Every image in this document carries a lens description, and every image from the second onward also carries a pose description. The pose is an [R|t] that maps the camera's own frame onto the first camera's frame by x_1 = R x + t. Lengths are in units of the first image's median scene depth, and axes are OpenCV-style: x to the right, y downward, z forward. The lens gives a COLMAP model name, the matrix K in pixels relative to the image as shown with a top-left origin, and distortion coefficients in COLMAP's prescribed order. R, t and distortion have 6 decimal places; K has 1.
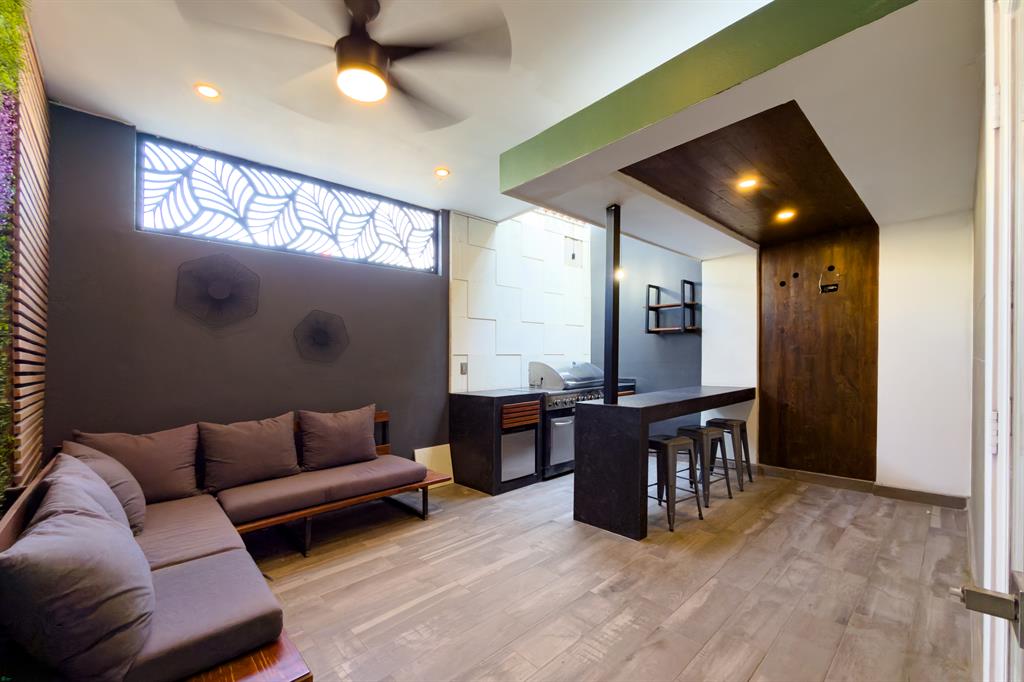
lens RADIAL K [[424.1, 0, 510.5], [0, 424.1, 339.3], [0, 0, 1]] dist [0.000078, -0.000144]
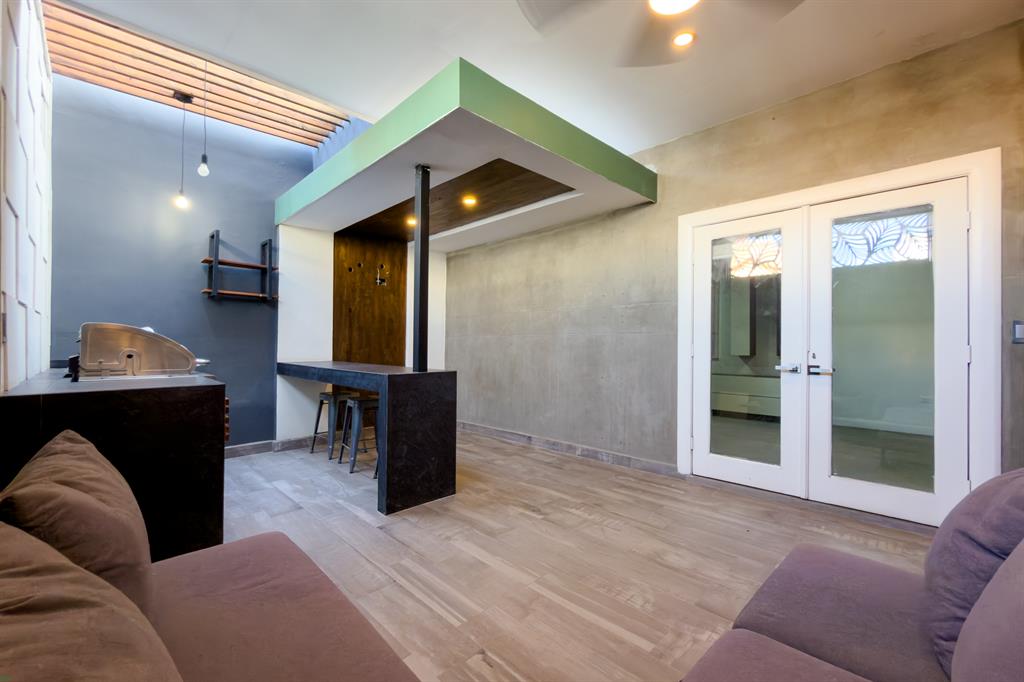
lens RADIAL K [[432.9, 0, 514.7], [0, 432.9, 347.3], [0, 0, 1]] dist [-0.001000, -0.000142]
pose [[-0.036449, 0.010143, 0.999284, -0.655530], [-0.040908, 0.999095, -0.011634, 0.089746], [-0.998498, -0.041302, -0.036001, 0.735507]]
